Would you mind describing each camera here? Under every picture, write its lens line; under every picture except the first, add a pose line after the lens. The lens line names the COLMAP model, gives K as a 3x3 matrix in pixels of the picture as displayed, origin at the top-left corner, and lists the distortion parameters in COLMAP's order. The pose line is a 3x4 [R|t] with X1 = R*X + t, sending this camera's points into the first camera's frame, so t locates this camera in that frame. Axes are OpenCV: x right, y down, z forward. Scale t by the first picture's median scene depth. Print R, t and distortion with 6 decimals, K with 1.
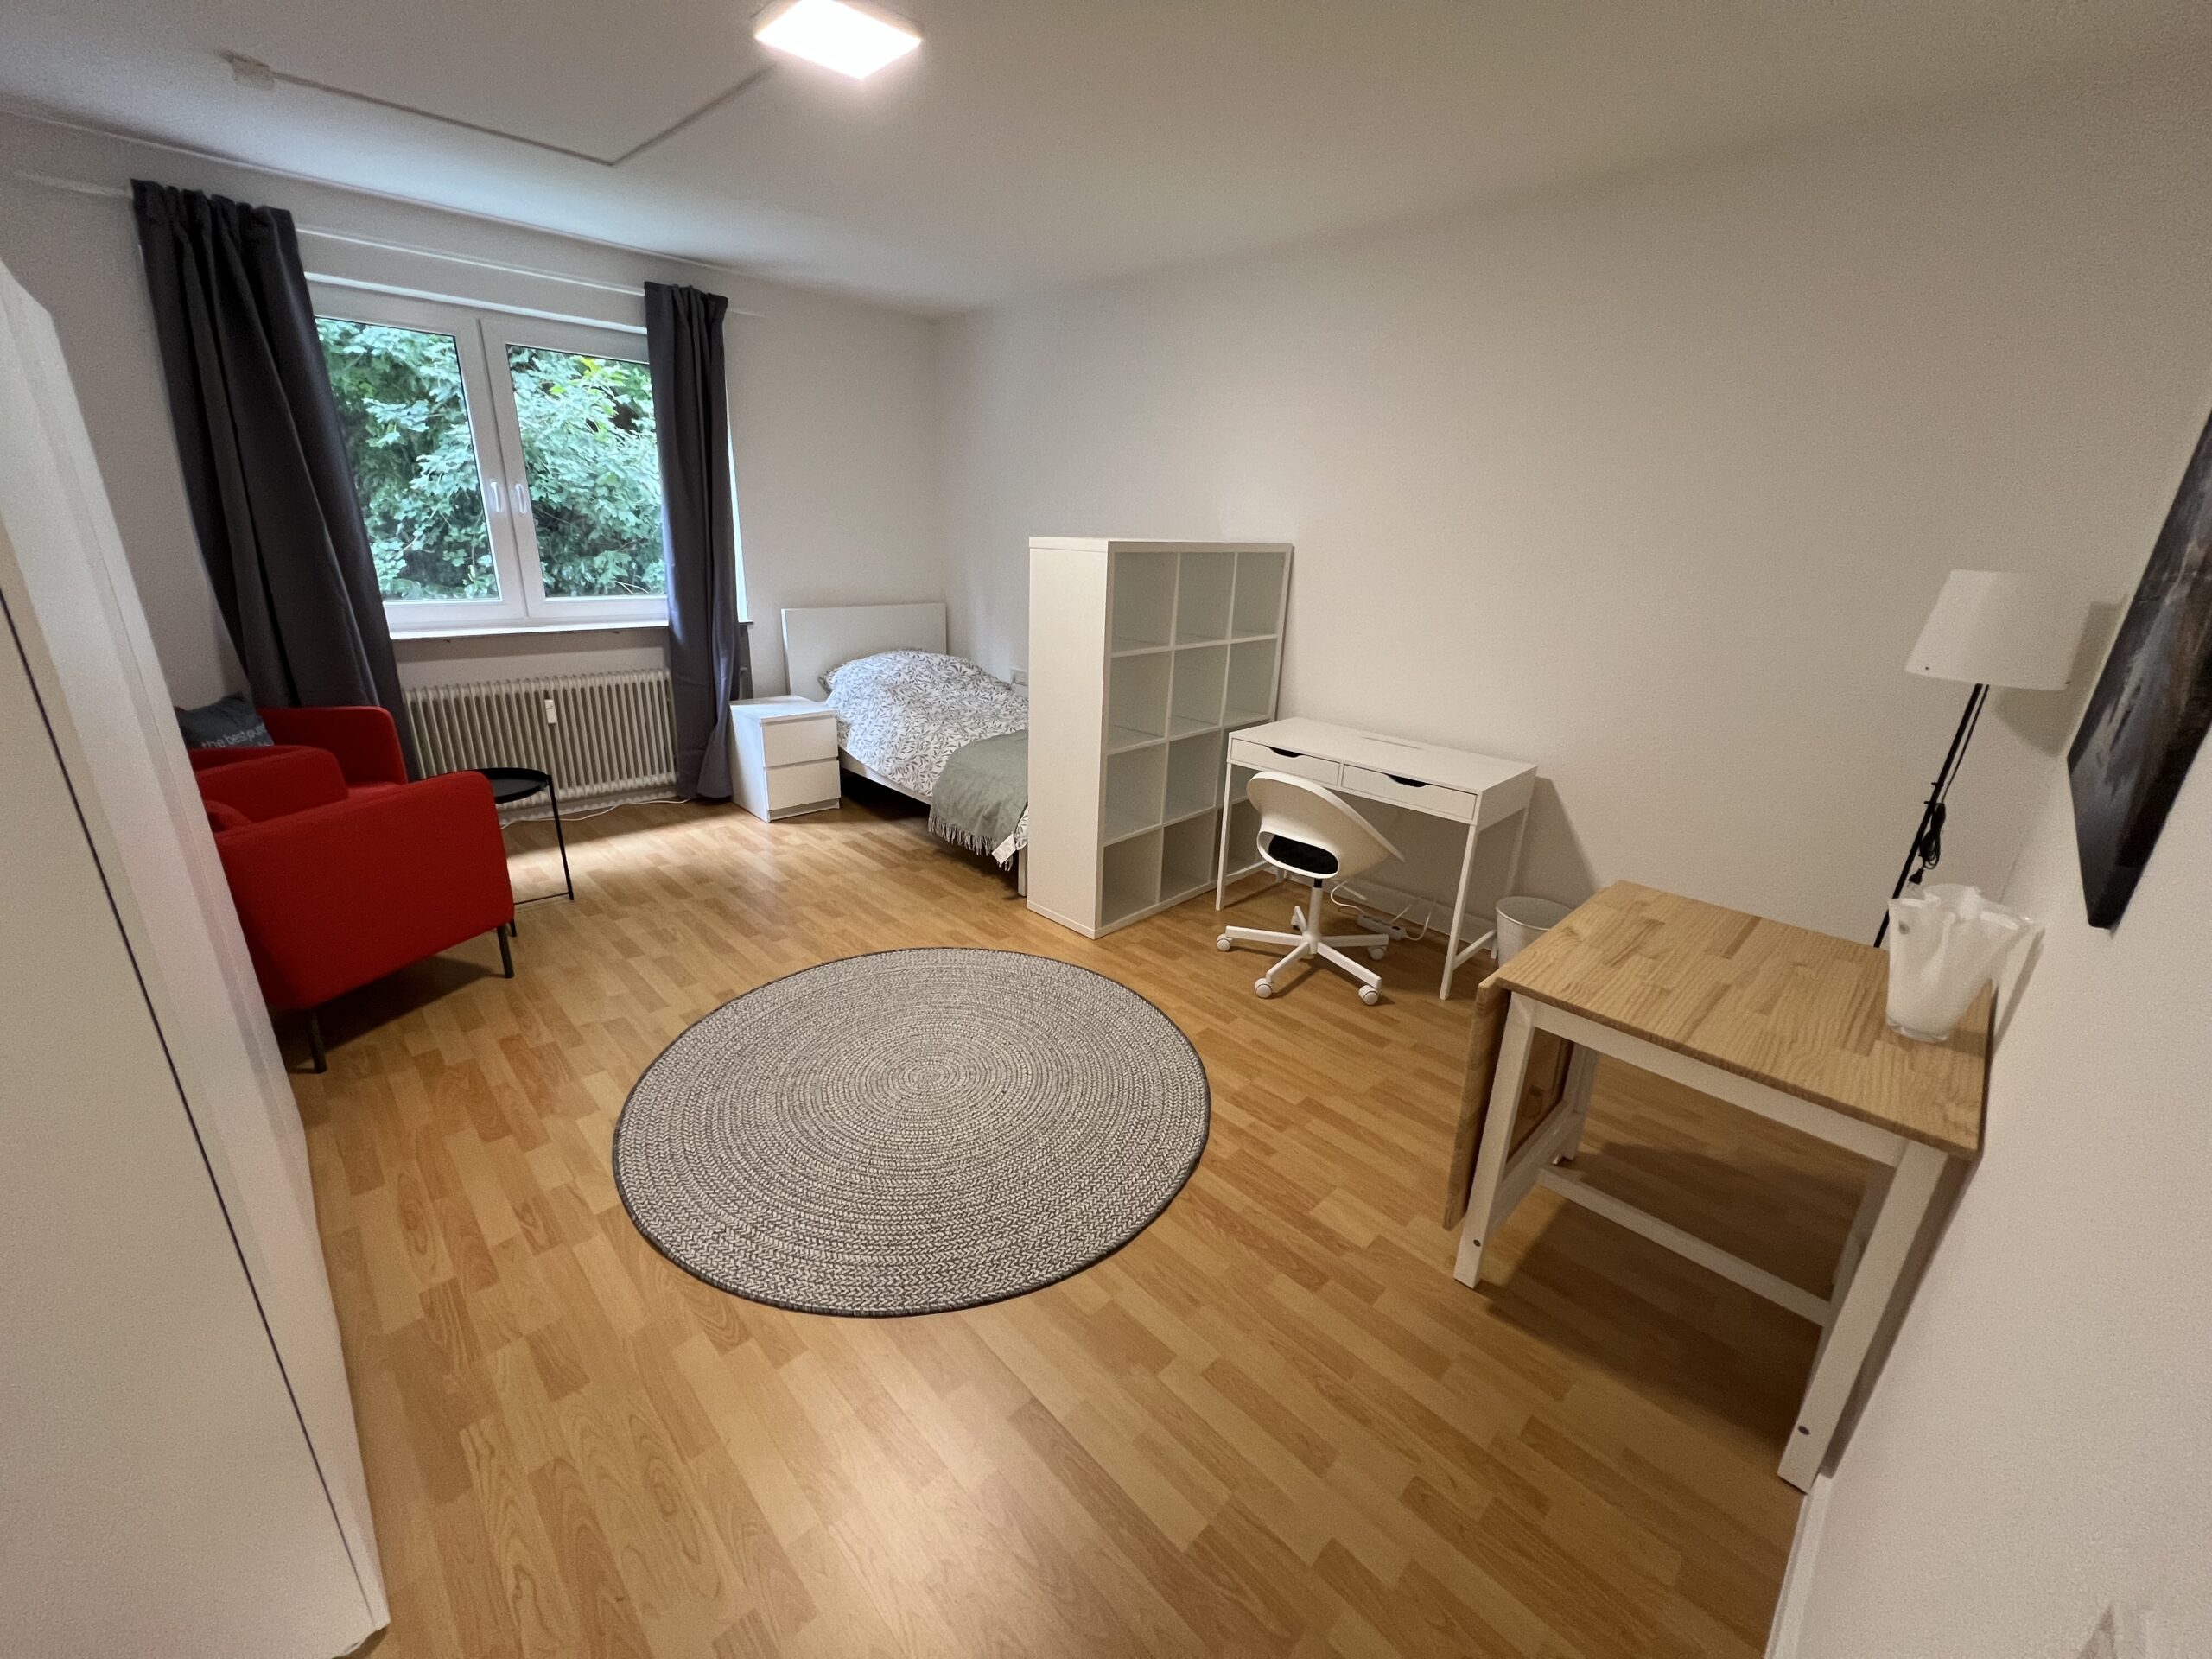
lens RADIAL K [[883.9, 0, 1093.4], [0, 883.9, 827.4], [0, 0, 1]] dist [-0.000585, 0.000303]
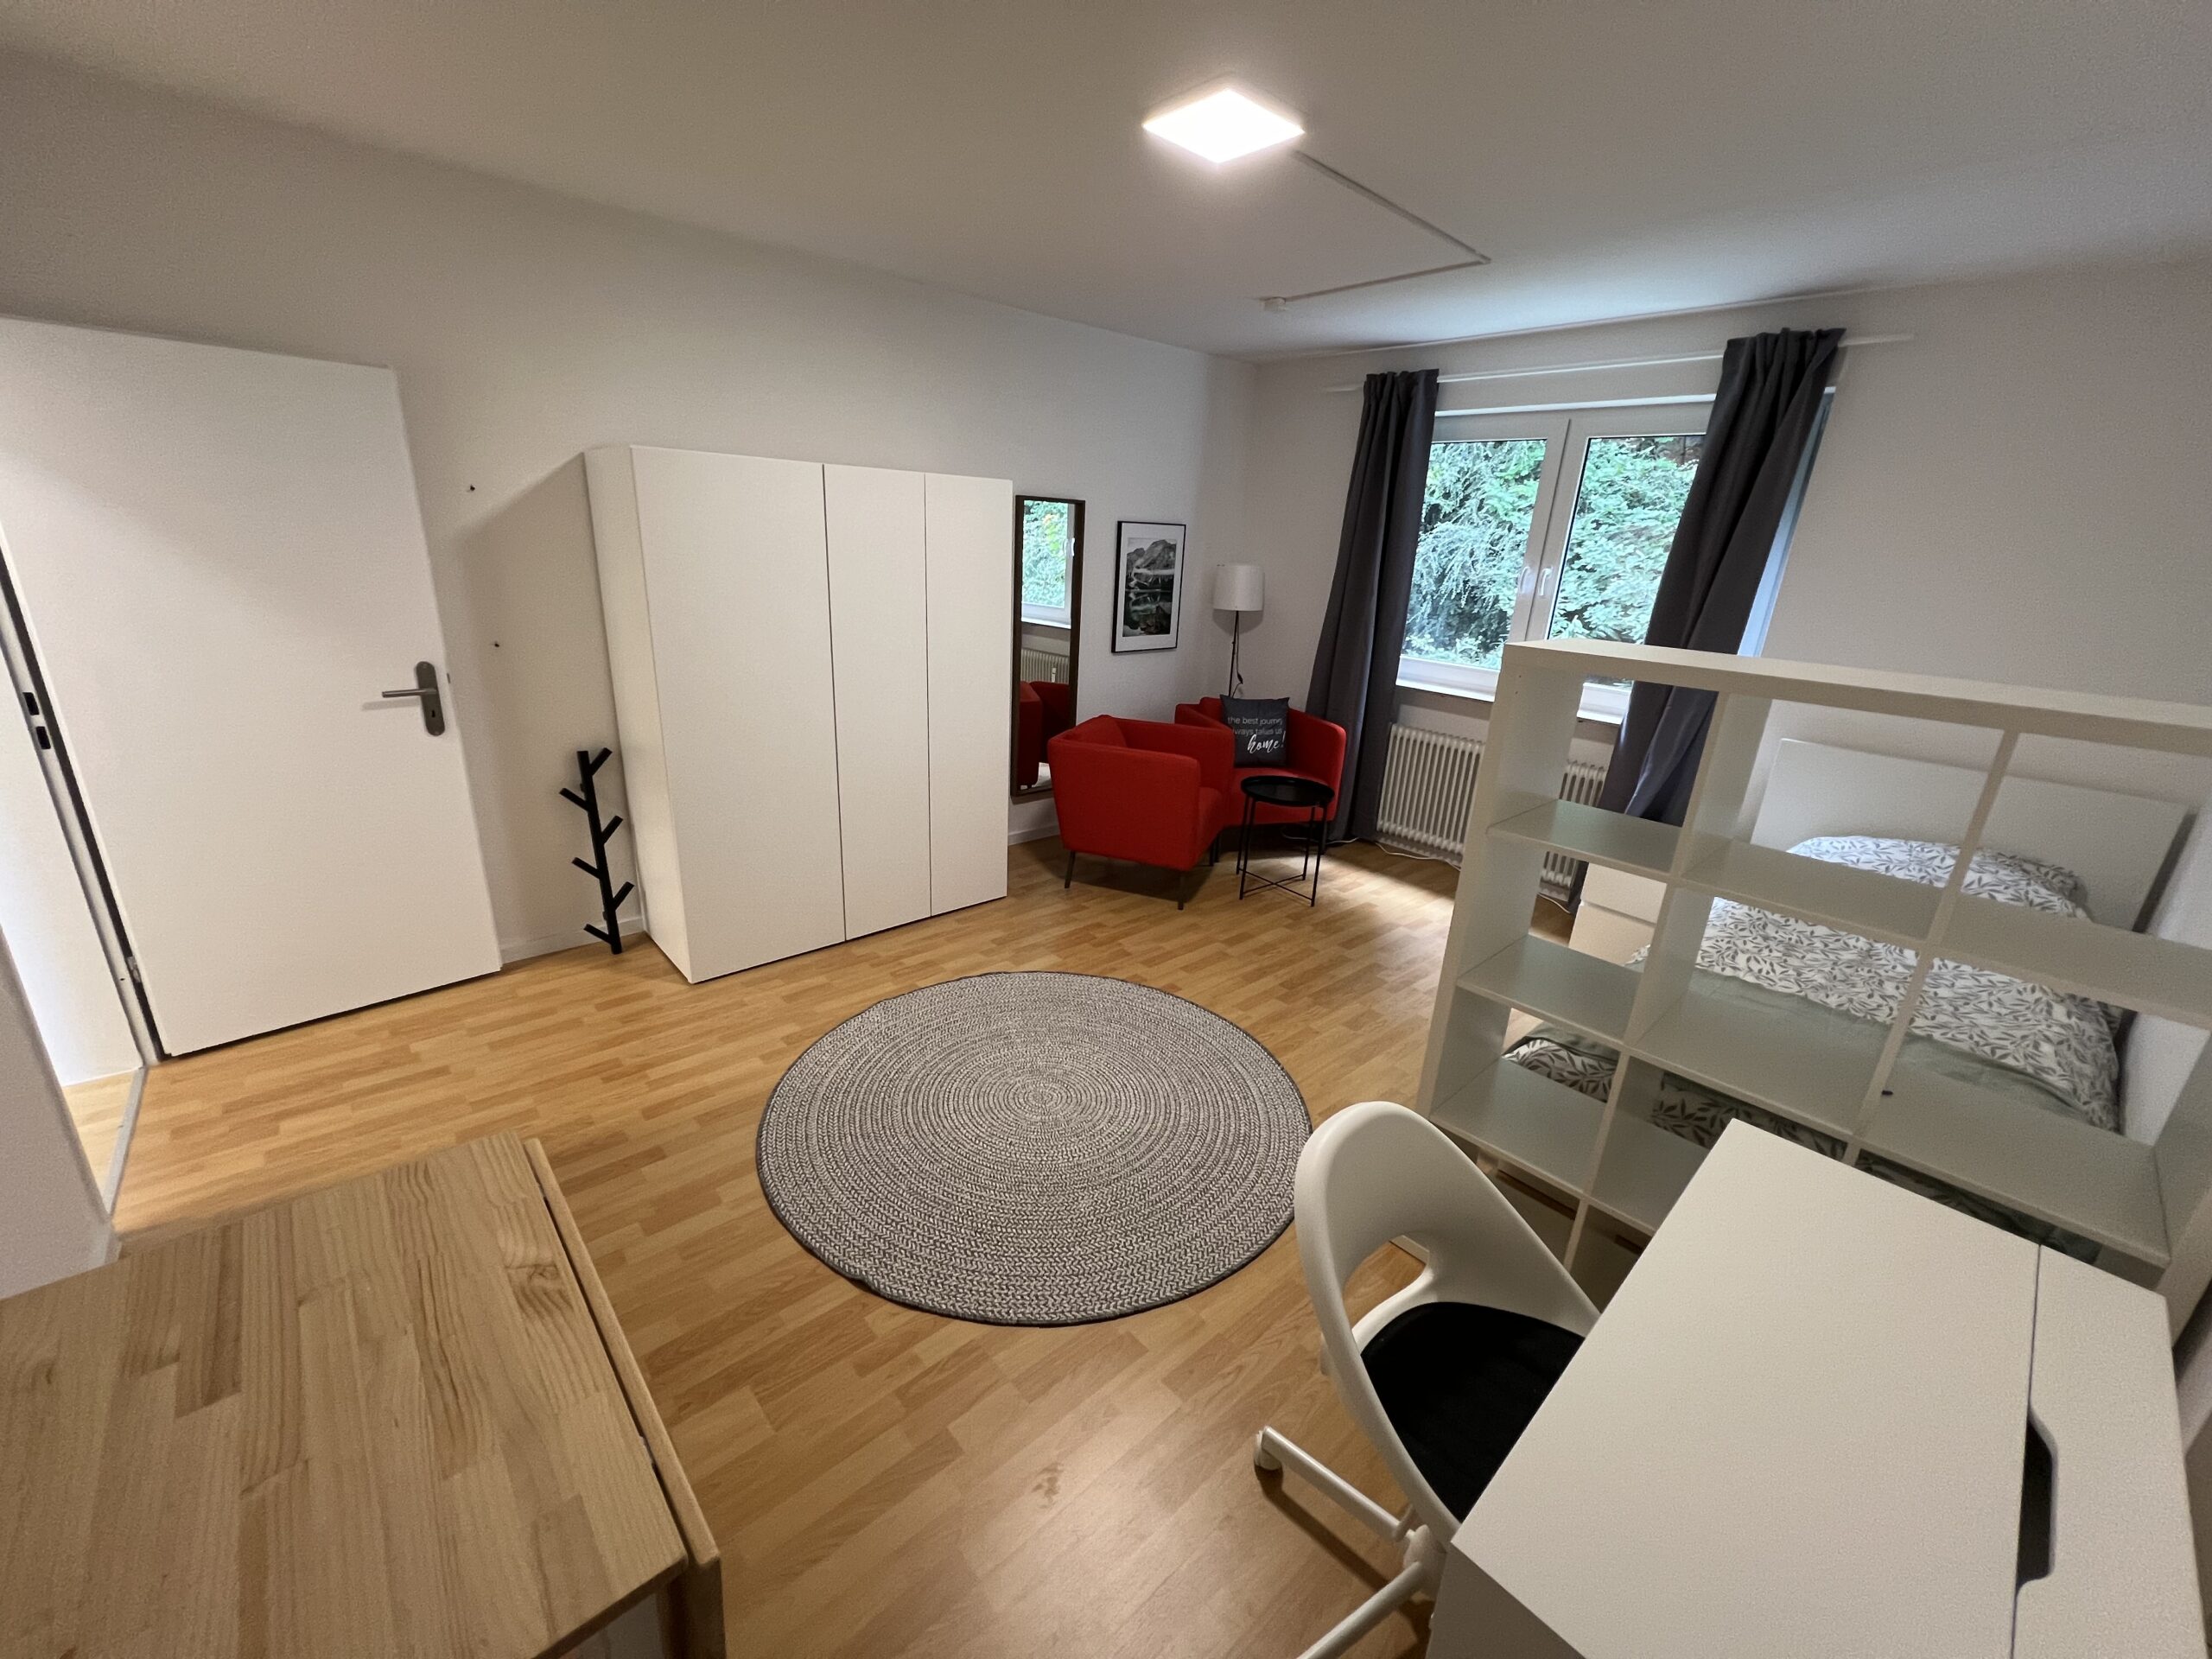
lens RADIAL K [[883.9, 0, 1097.4], [0, 883.9, 821.8], [0, 0, 1]] dist [-0.000585, 0.000303]
pose [[-0.039449, 0.273021, -0.961199, 0.617395], [-0.381602, 0.884919, 0.267016, -0.264829], [0.923484, 0.377329, 0.069276, 0.729628]]
